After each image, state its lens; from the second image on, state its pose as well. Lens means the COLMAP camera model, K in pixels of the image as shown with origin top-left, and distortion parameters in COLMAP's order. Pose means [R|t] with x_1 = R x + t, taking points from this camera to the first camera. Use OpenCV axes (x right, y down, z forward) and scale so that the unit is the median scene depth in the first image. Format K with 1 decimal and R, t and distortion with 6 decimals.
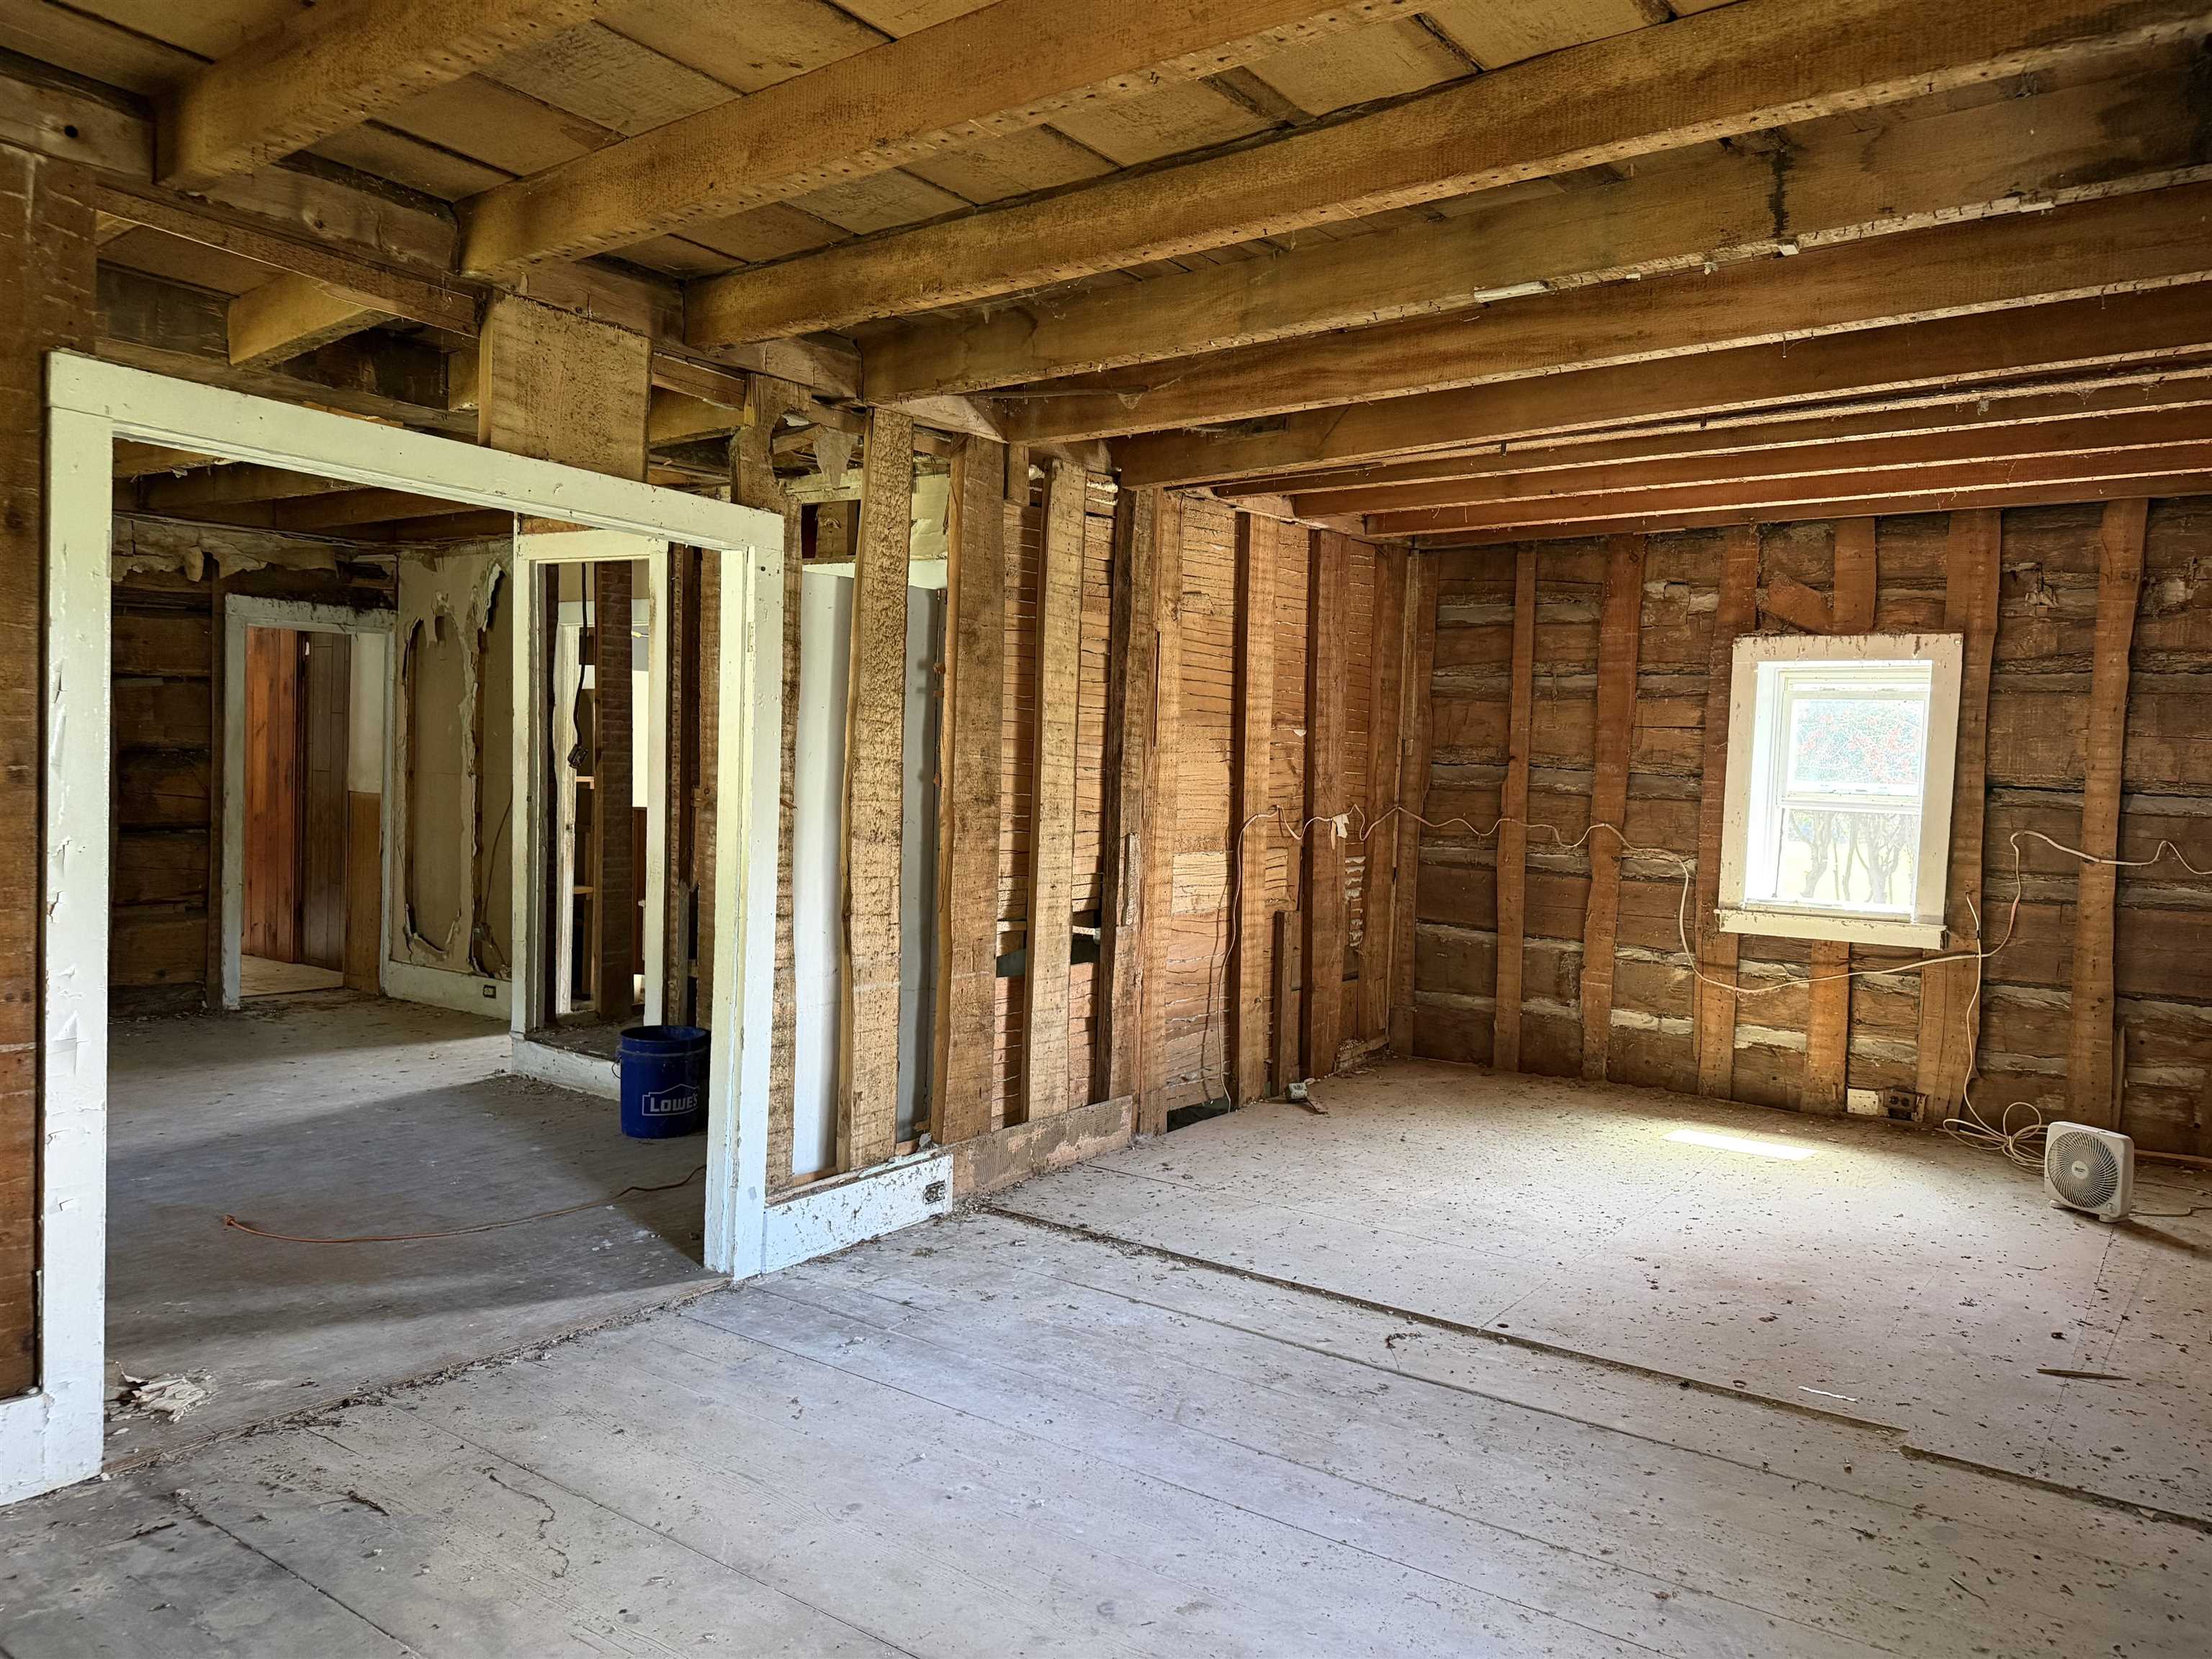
lens RADIAL K [[1550.9, 0, 1099.6], [0, 1550.9, 840.2], [0, 0, 1]] dist [0.054346, -0.059020]
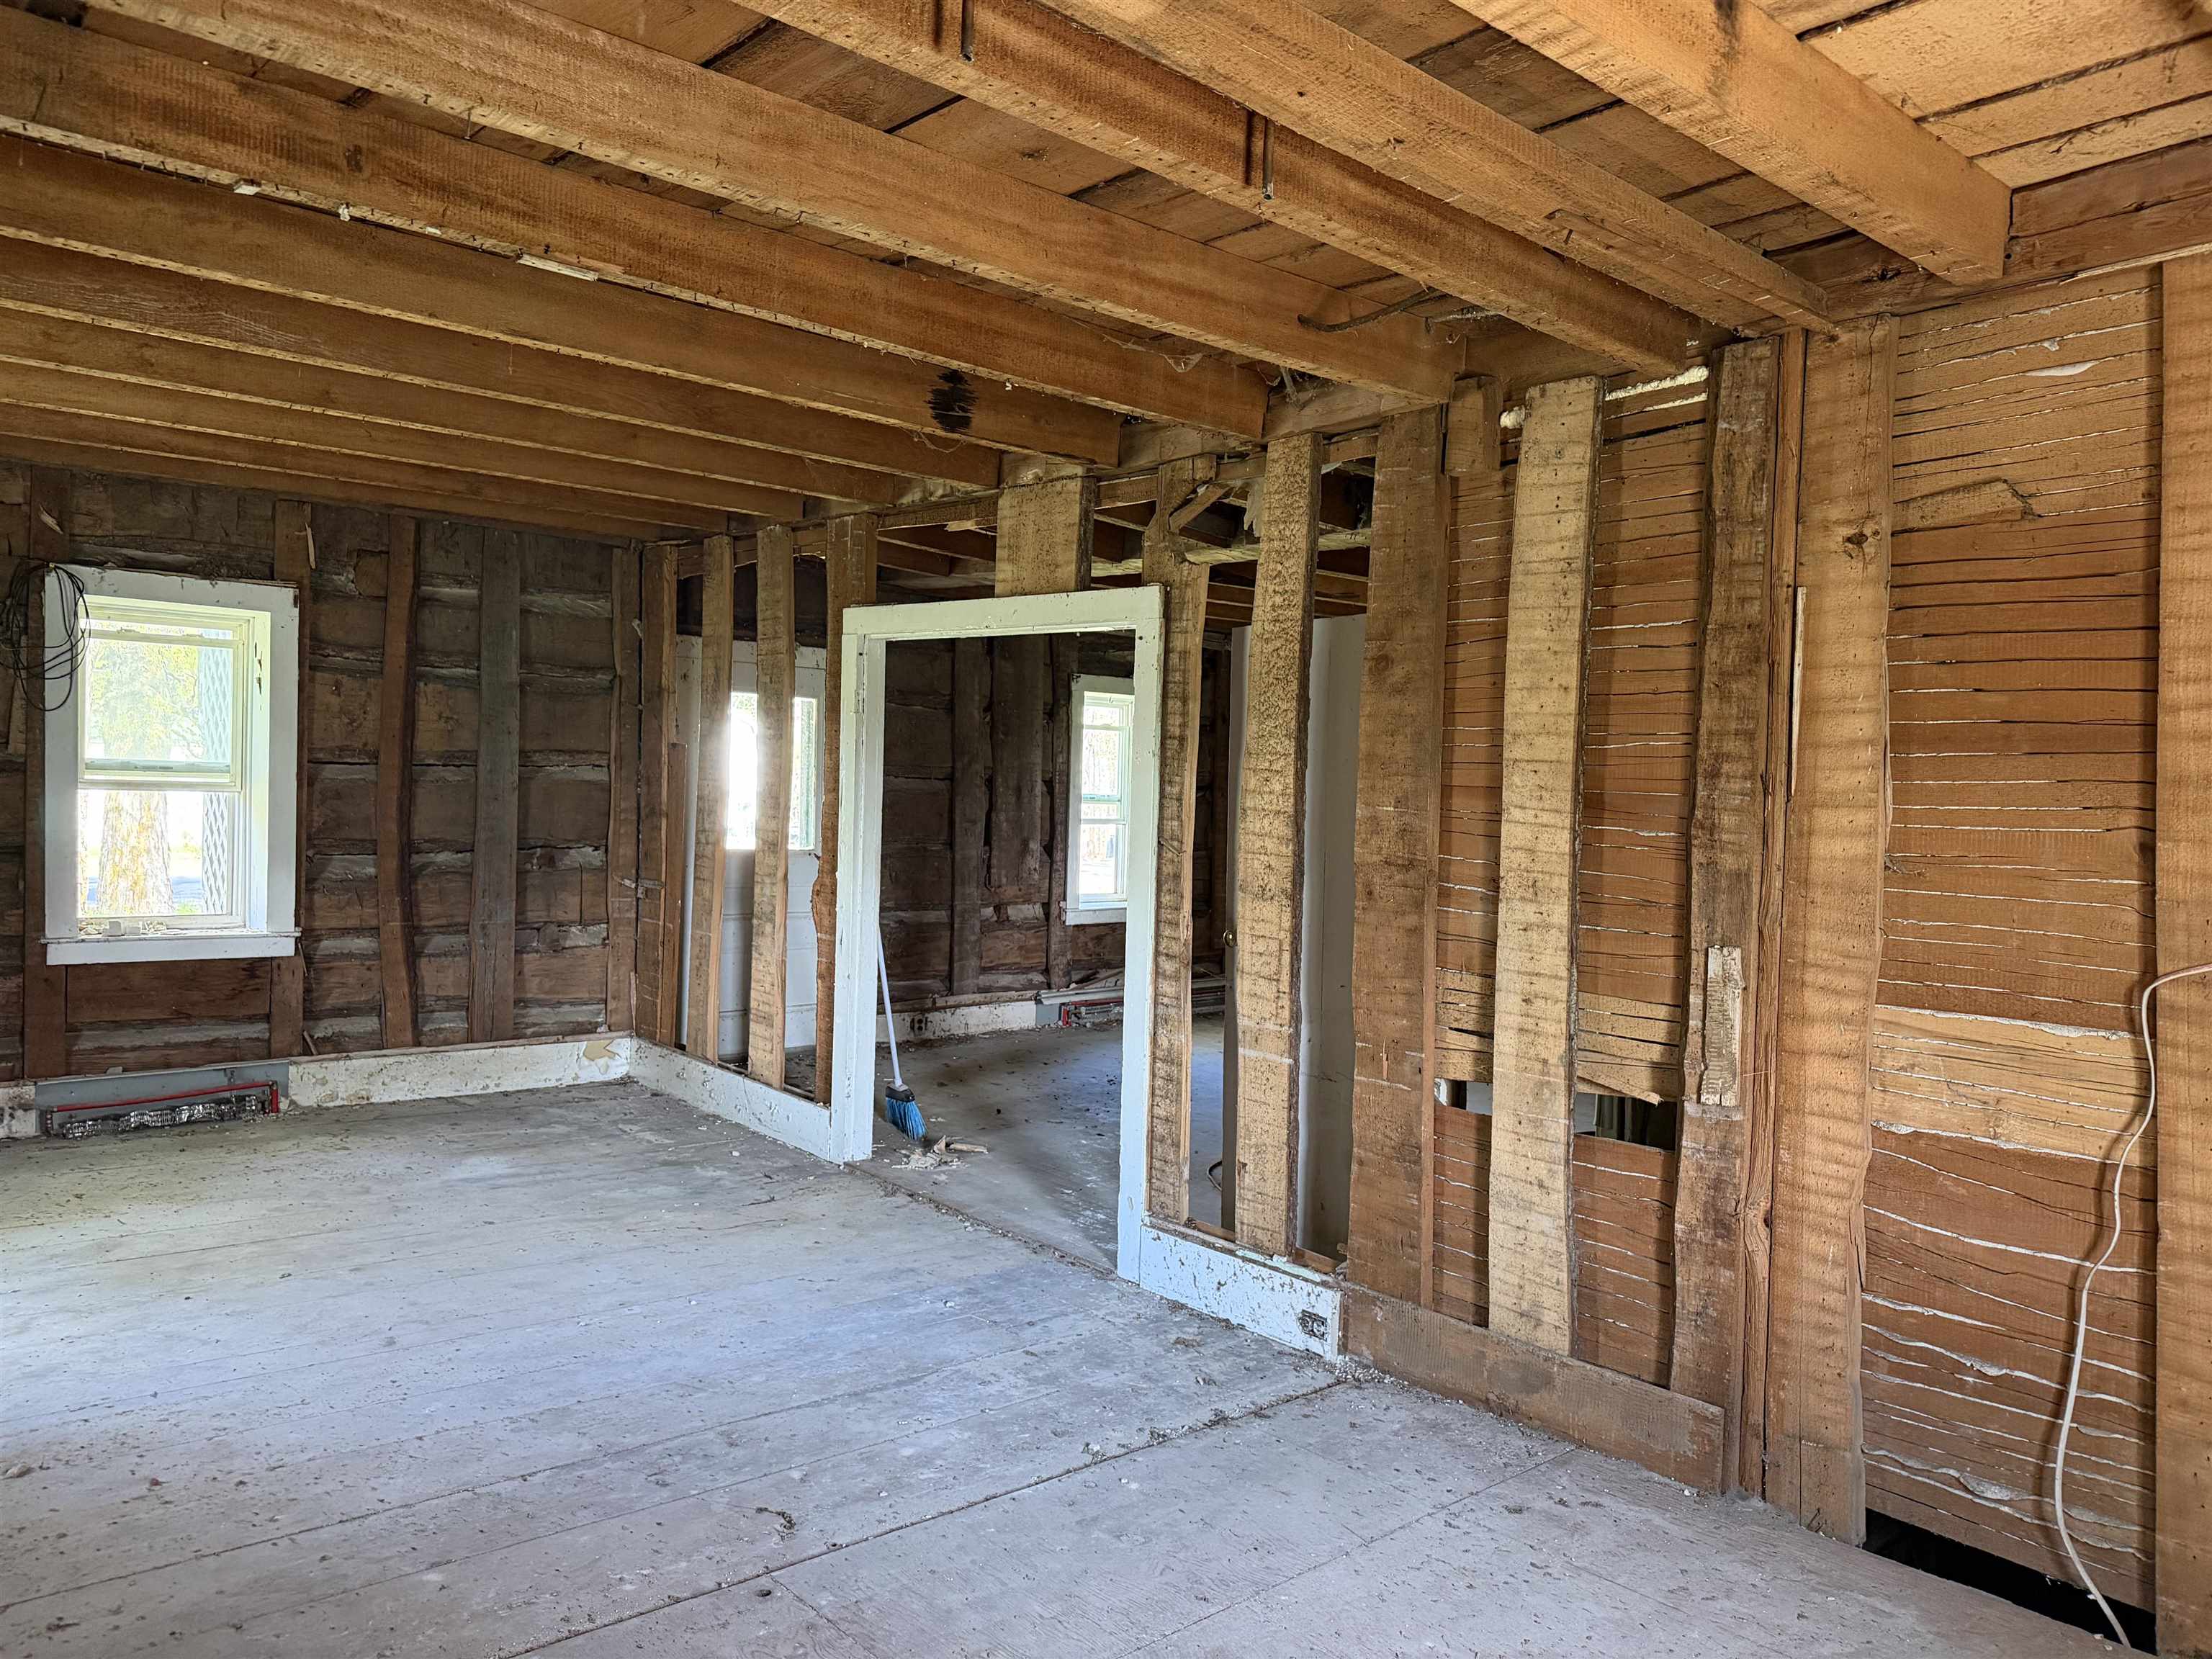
lens RADIAL K [[1550.9, 0, 1106.6], [0, 1550.9, 824.3], [0, 0, 1]] dist [0.054346, -0.059020]
pose [[-0.214427, -0.015934, -0.976610, 0.791944], [-0.088569, 0.996065, 0.003195, -0.038386], [0.972716, 0.087183, -0.214994, 1.110773]]
